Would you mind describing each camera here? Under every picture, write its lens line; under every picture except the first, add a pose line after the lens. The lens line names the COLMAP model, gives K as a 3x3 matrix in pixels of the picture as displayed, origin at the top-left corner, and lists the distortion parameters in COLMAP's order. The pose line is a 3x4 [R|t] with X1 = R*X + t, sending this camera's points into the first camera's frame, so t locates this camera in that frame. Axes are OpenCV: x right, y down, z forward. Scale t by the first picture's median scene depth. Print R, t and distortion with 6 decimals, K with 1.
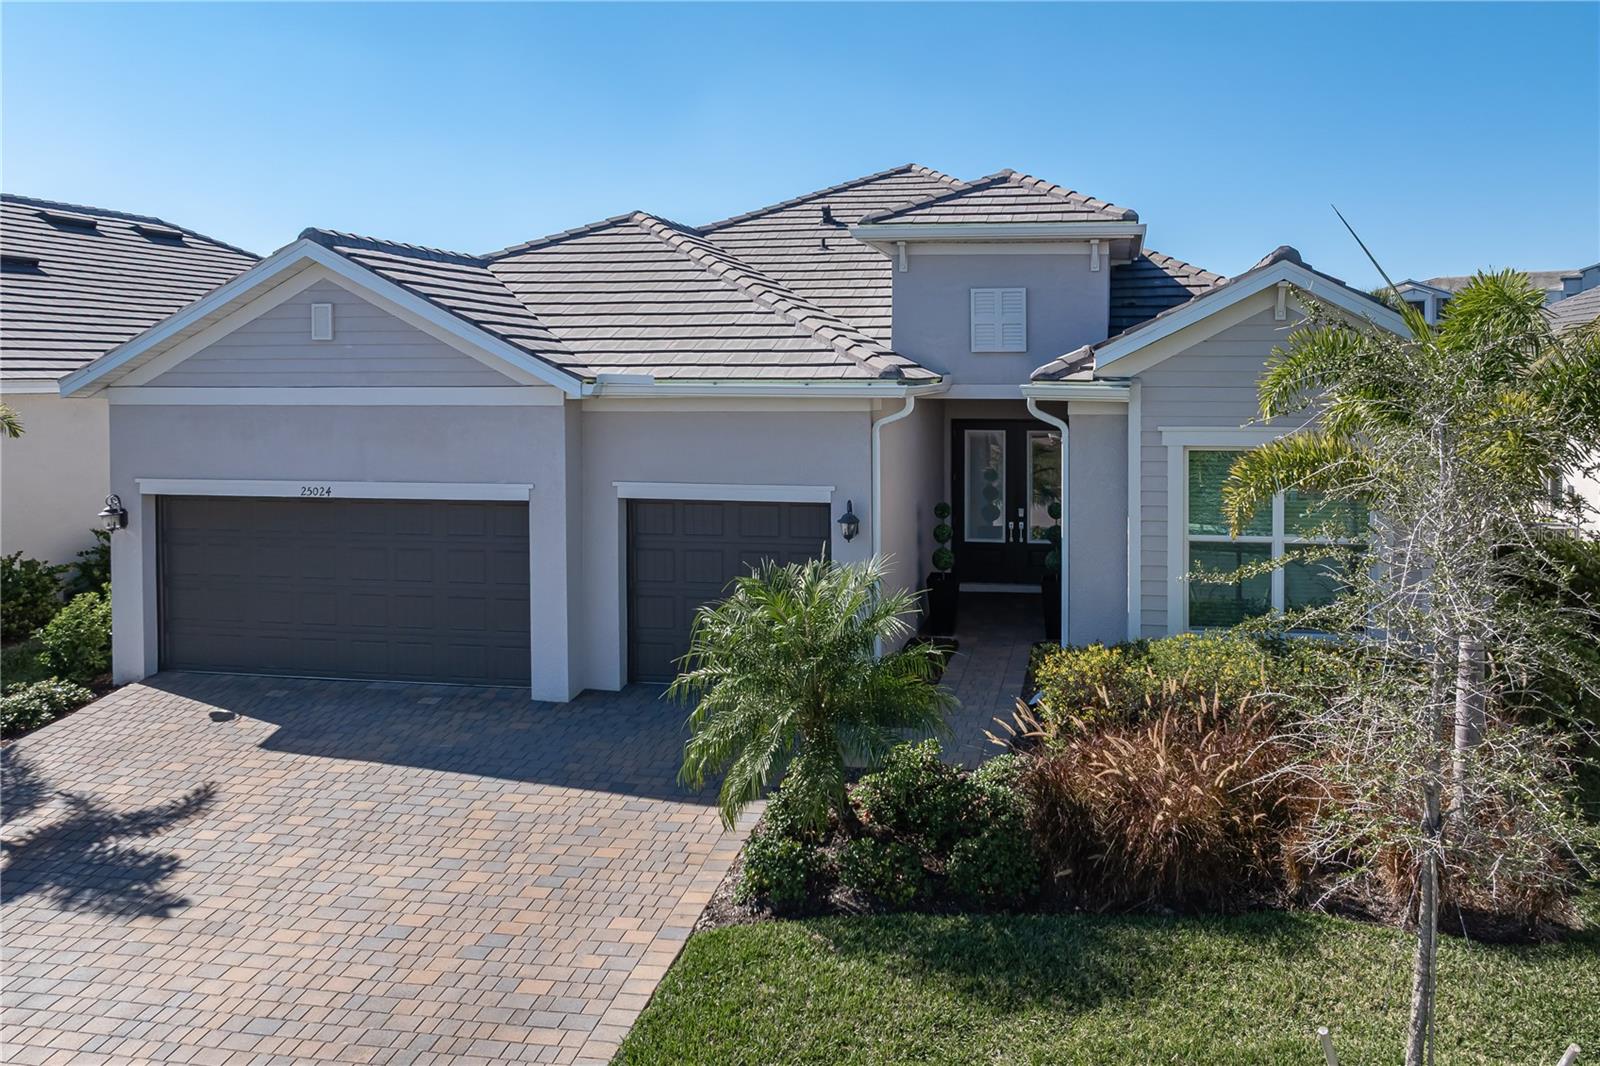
lens RADIAL K [[1211.1, 0, 896.1], [0, 1211.1, 409.2], [0, 0, 1]] dist [-0.011509, 0.002185]
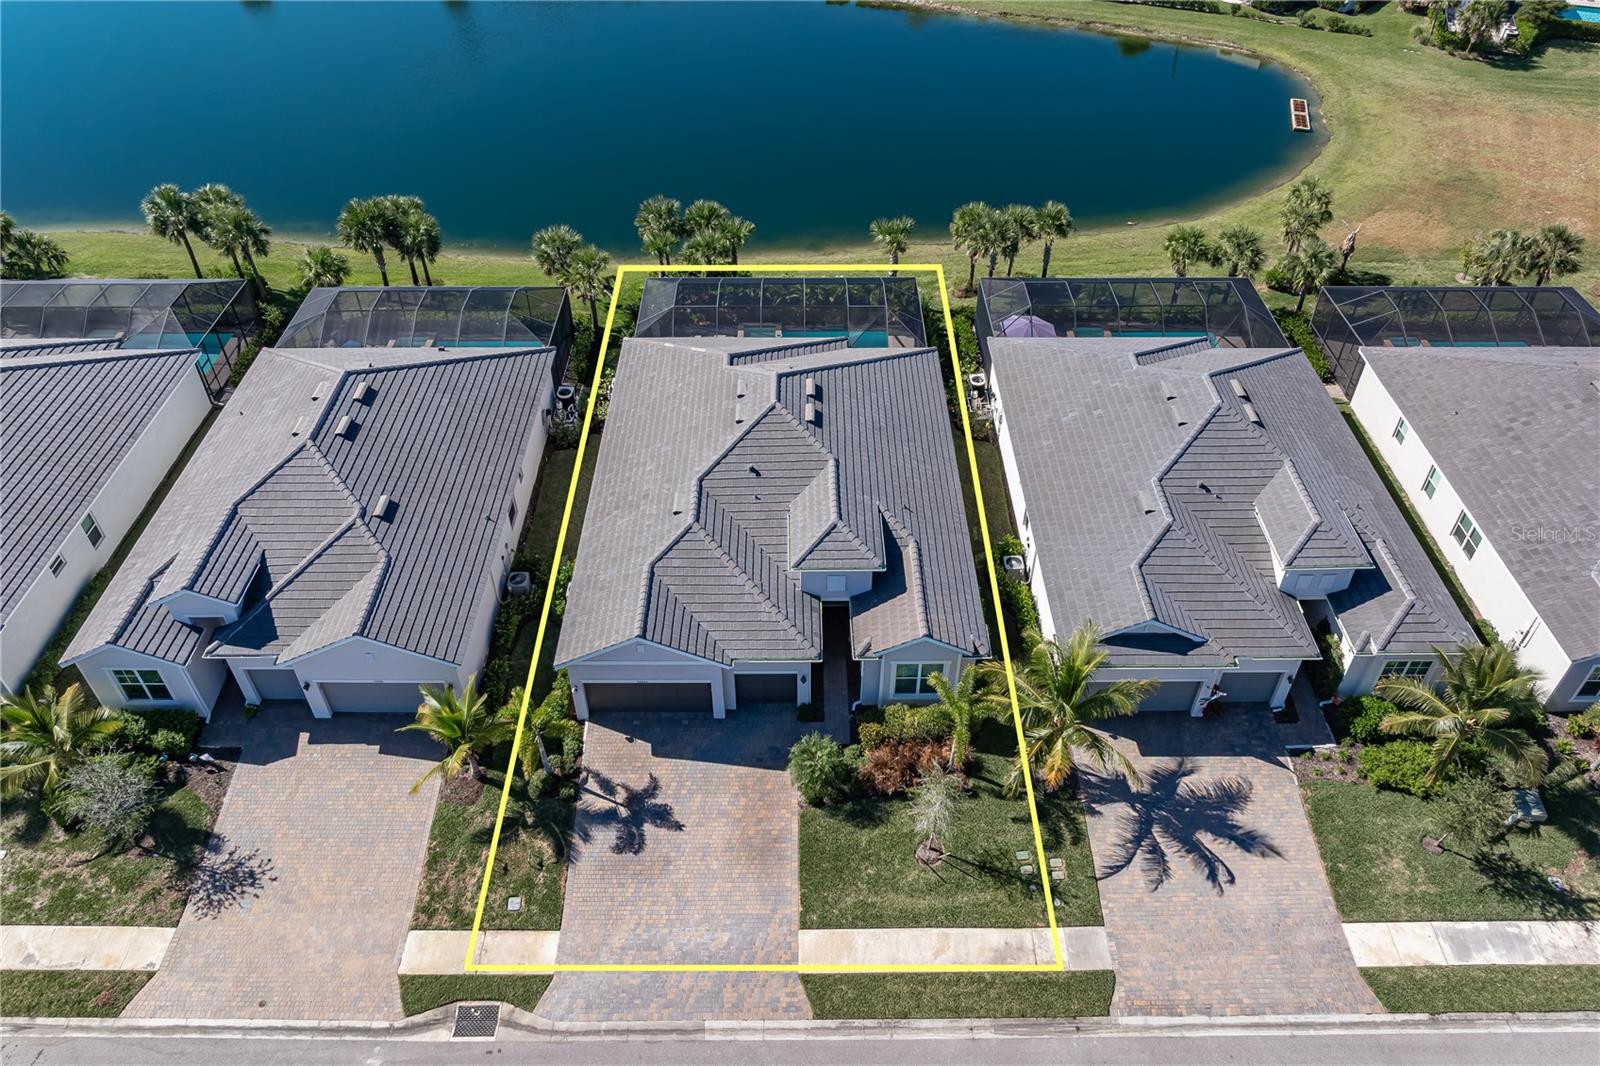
lens RADIAL K [[1129.4, 0, 788.9], [0, 1129.4, 473.9], [0, 0, 1]] dist [-0.030897, 0.016775]
pose [[0.983812, -0.119956, 0.133136, -0.438600], [0.011039, 0.782076, 0.623086, -2.380885], [-0.178865, -0.611529, 0.770739, -1.153388]]
